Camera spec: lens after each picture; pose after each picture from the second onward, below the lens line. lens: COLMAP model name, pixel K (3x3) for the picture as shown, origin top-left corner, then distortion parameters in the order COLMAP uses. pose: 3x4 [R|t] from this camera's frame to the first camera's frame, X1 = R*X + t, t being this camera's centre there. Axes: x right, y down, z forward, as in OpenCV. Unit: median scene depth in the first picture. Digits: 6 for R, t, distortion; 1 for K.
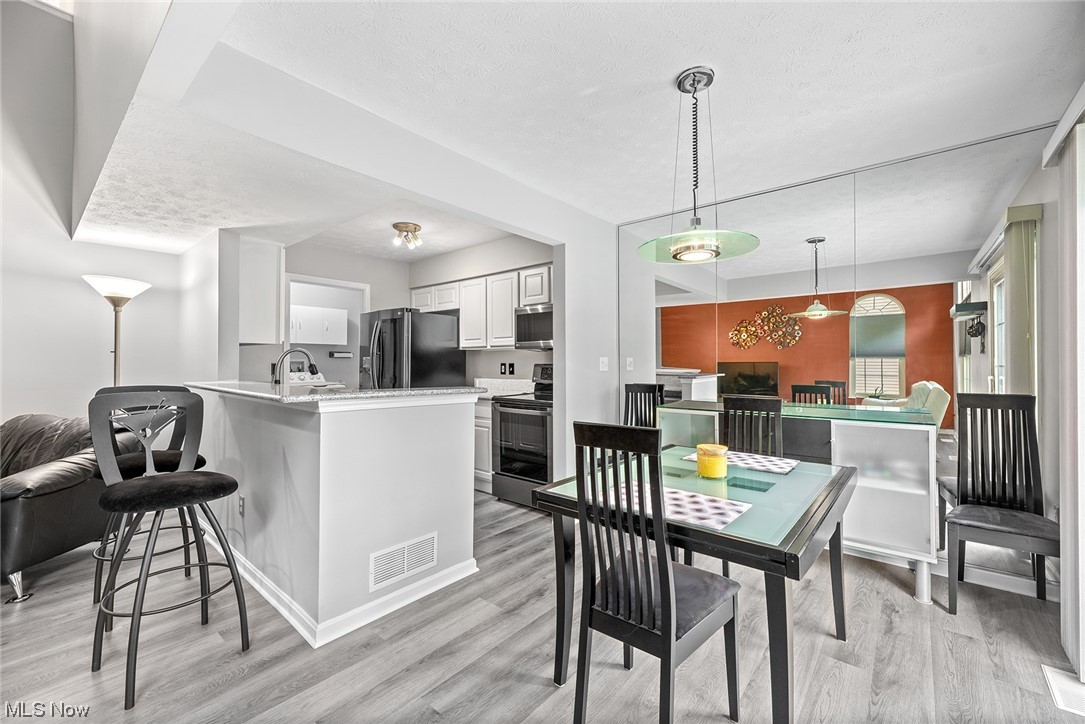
lens RADIAL K [[438.1, 0, 538.9], [0, 438.1, 361.4], [0, 0, 1]] dist [0.003313, 0.000095]
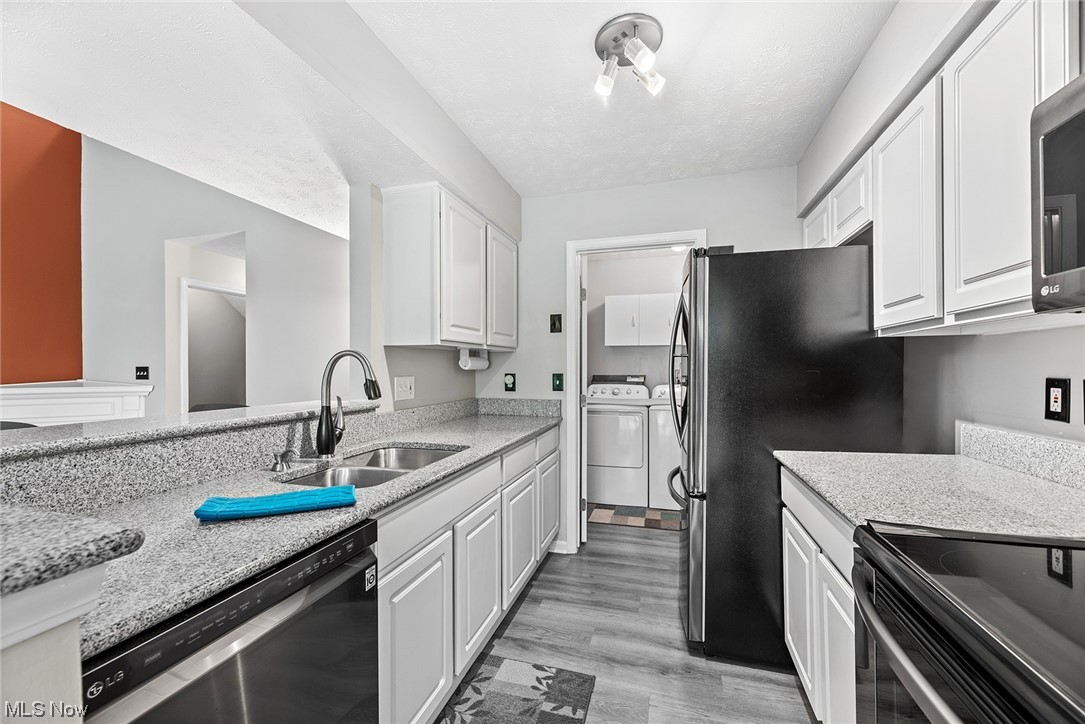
lens RADIAL K [[438.1, 0, 550.3], [0, 438.1, 368.9], [0, 0, 1]] dist [0.003313, 0.000095]
pose [[0.411817, -0.001677, -0.911265, 0.075410], [0.004152, 0.999991, 0.000036, -0.005582], [0.911257, -0.003799, 0.411821, 1.383023]]
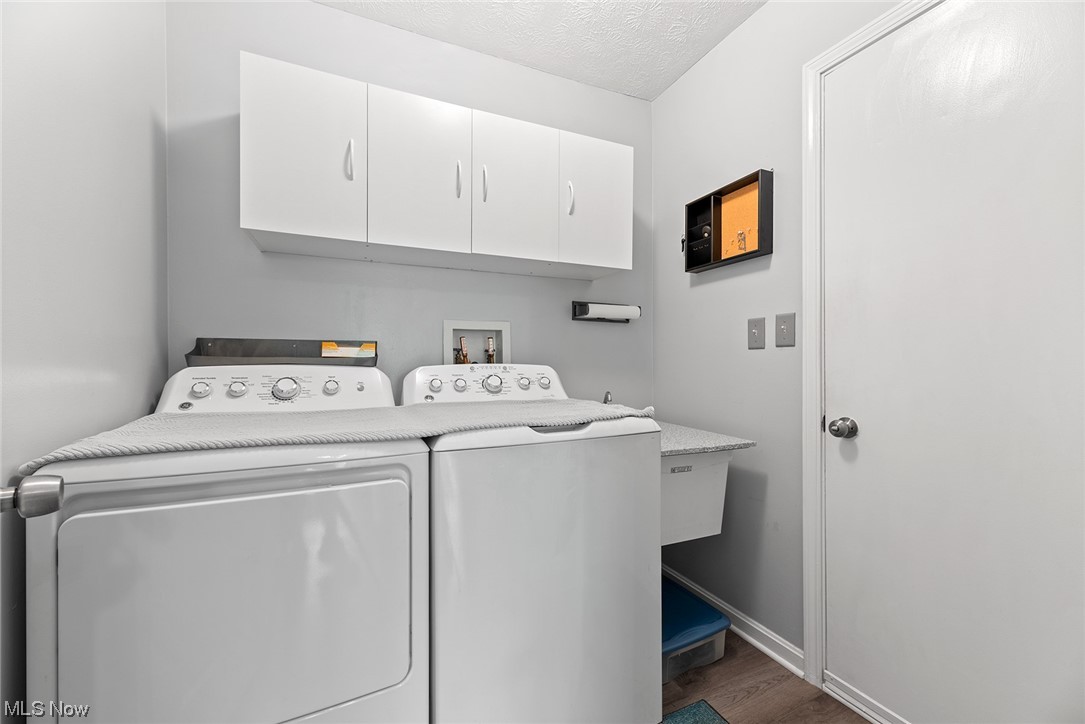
lens RADIAL K [[438.1, 0, 549.0], [0, 438.1, 360.2], [0, 0, 1]] dist [0.003313, 0.000095]
pose [[0.913083, 0.002003, -0.407769, -1.091277], [-0.000943, 0.999996, 0.002802, 0.059876], [0.407773, -0.002174, 0.913081, 2.101125]]
